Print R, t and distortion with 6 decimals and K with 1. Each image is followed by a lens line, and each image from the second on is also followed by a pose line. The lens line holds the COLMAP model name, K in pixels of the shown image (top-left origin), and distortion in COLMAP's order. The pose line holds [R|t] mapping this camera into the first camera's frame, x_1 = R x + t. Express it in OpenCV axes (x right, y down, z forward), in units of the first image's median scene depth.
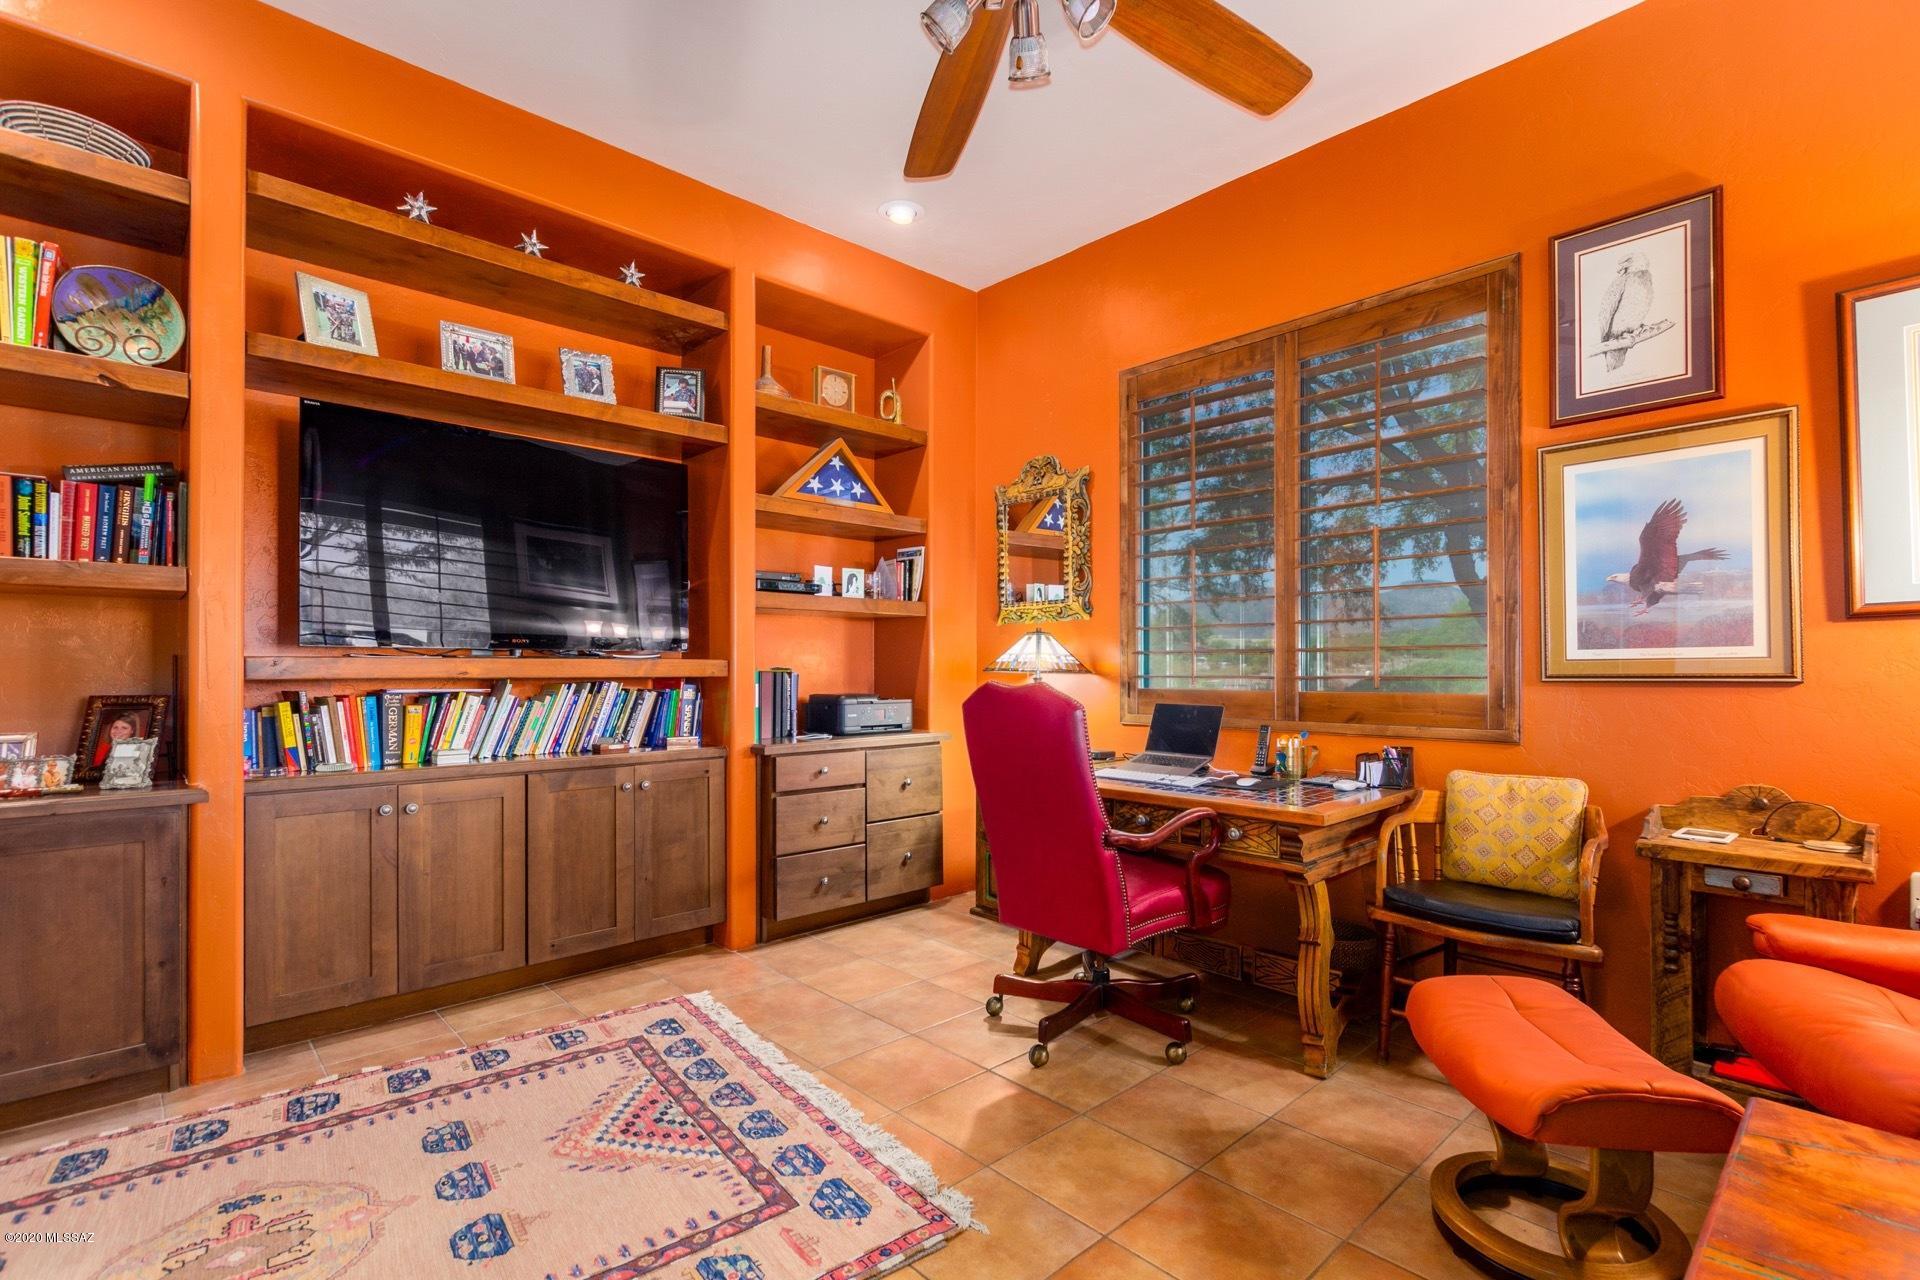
lens RADIAL K [[886.1, 0, 983.1], [0, 886.1, 666.4], [0, 0, 1]] dist [0.005524, -0.001206]
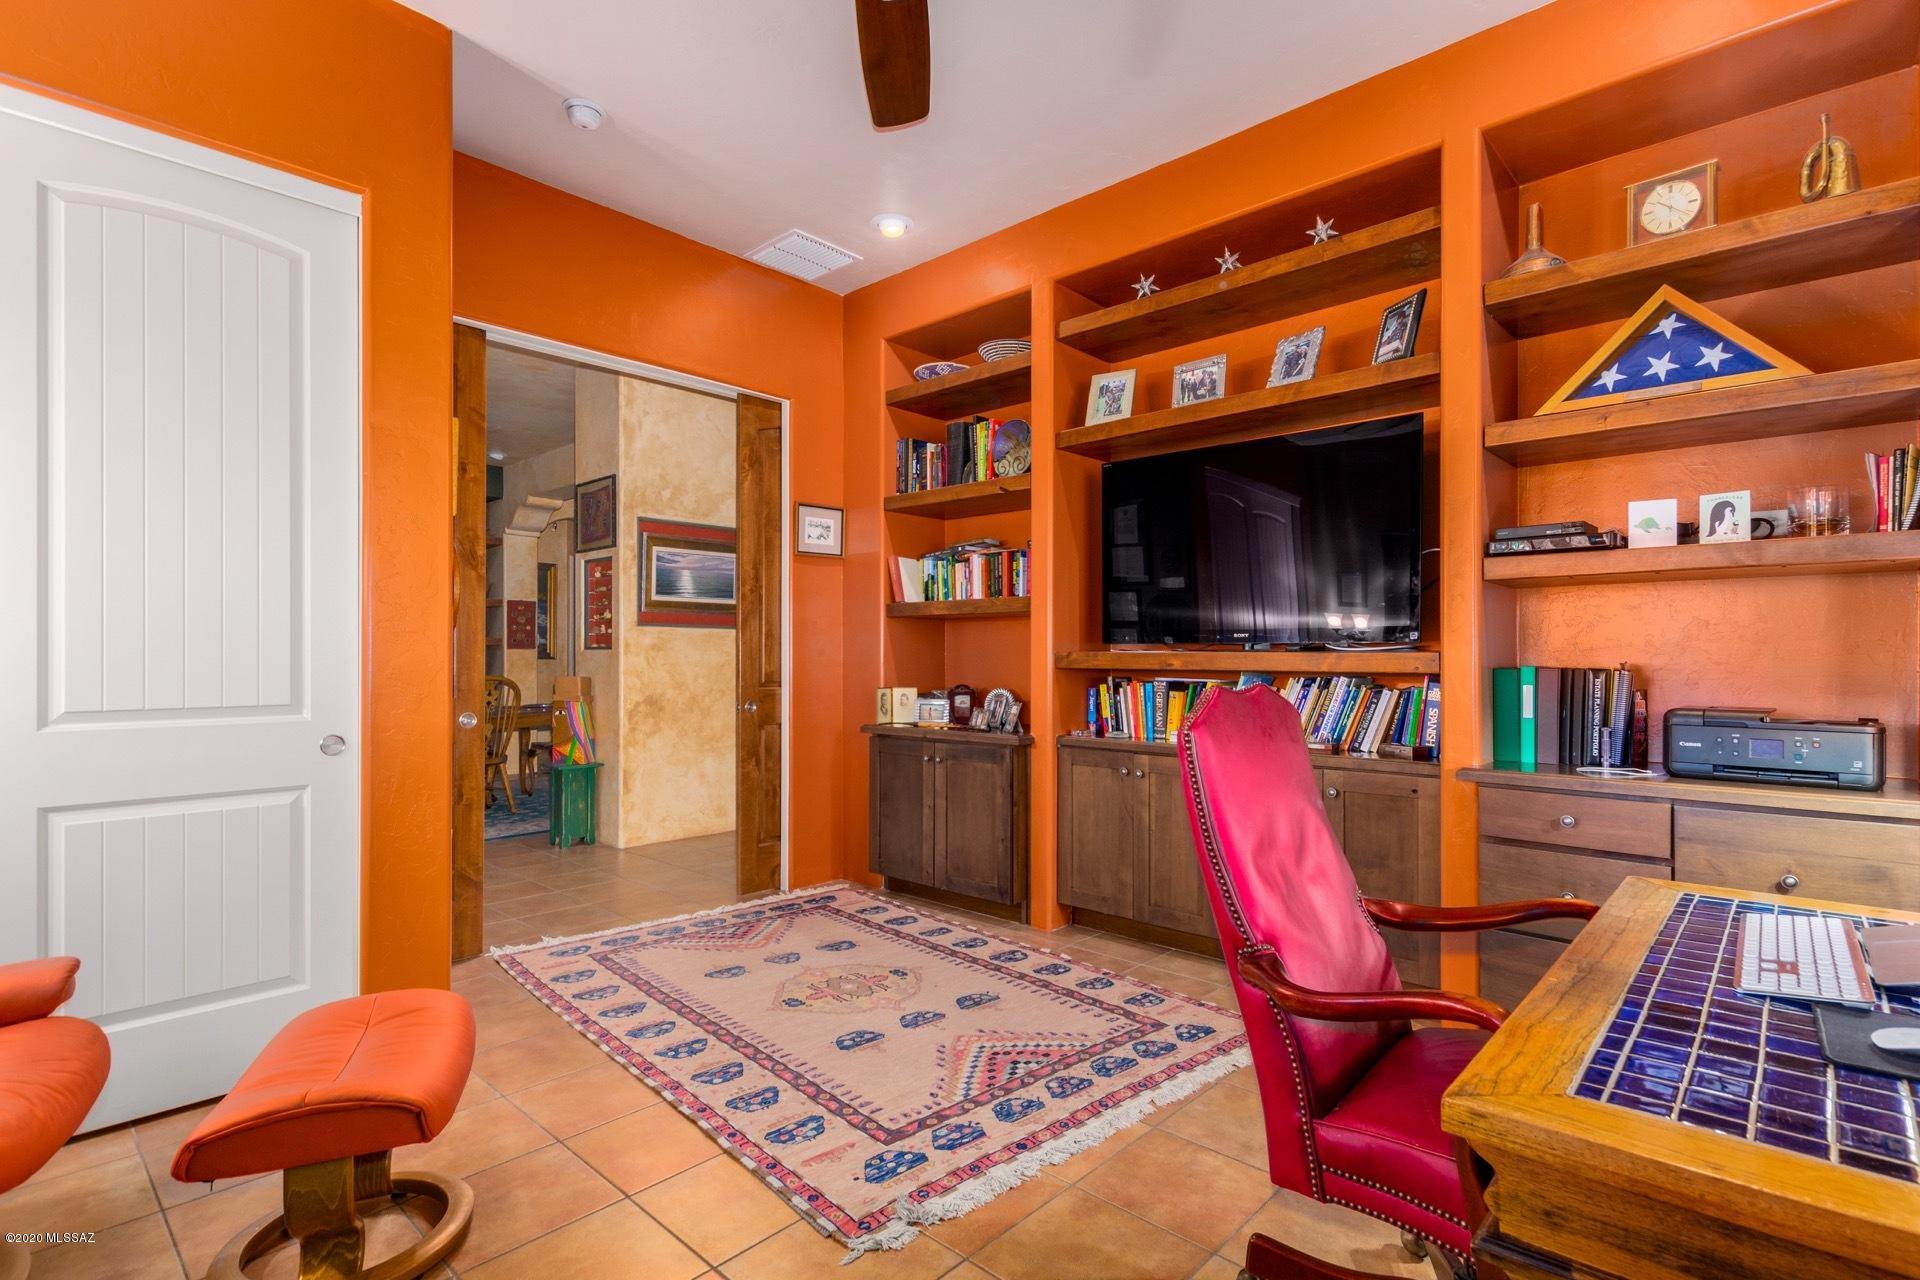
lens RADIAL K [[924.7, 0, 960.1], [0, 924.7, 657.4], [0, 0, 1]] dist [0.001592, -0.000092]
pose [[0.048533, 0.001806, -0.998820, 0.682704], [-0.001179, 0.999998, 0.001751, -0.004988], [0.998821, 0.001093, 0.048535, 0.740722]]
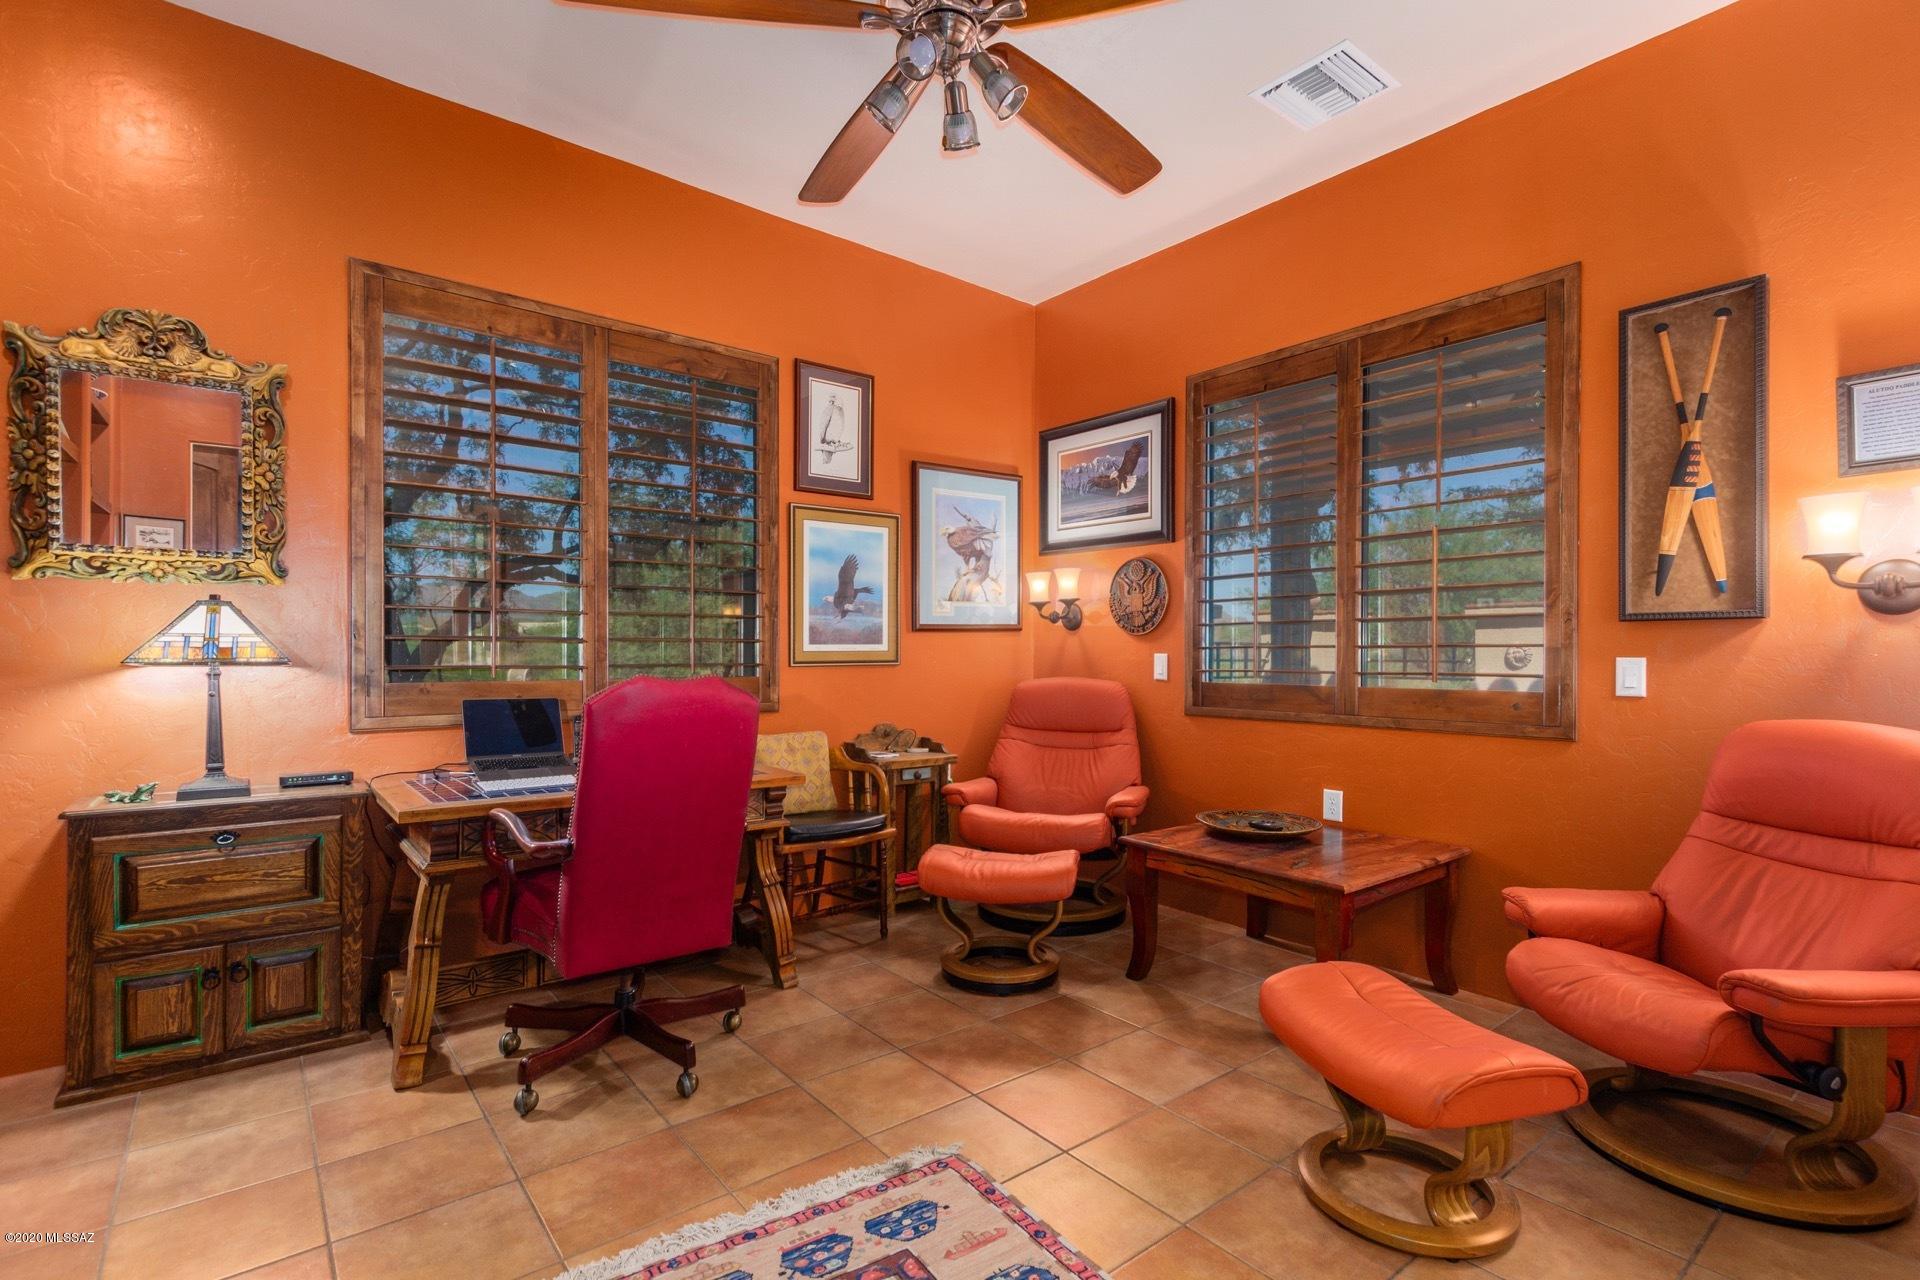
lens RADIAL K [[886.1, 0, 971.6], [0, 886.1, 655.8], [0, 0, 1]] dist [0.005524, -0.001206]
pose [[0.079656, -0.003661, 0.996816, -0.798534], [-0.006110, 0.999973, 0.004161, -0.007965], [-0.996804, -0.006422, 0.079632, 0.618407]]
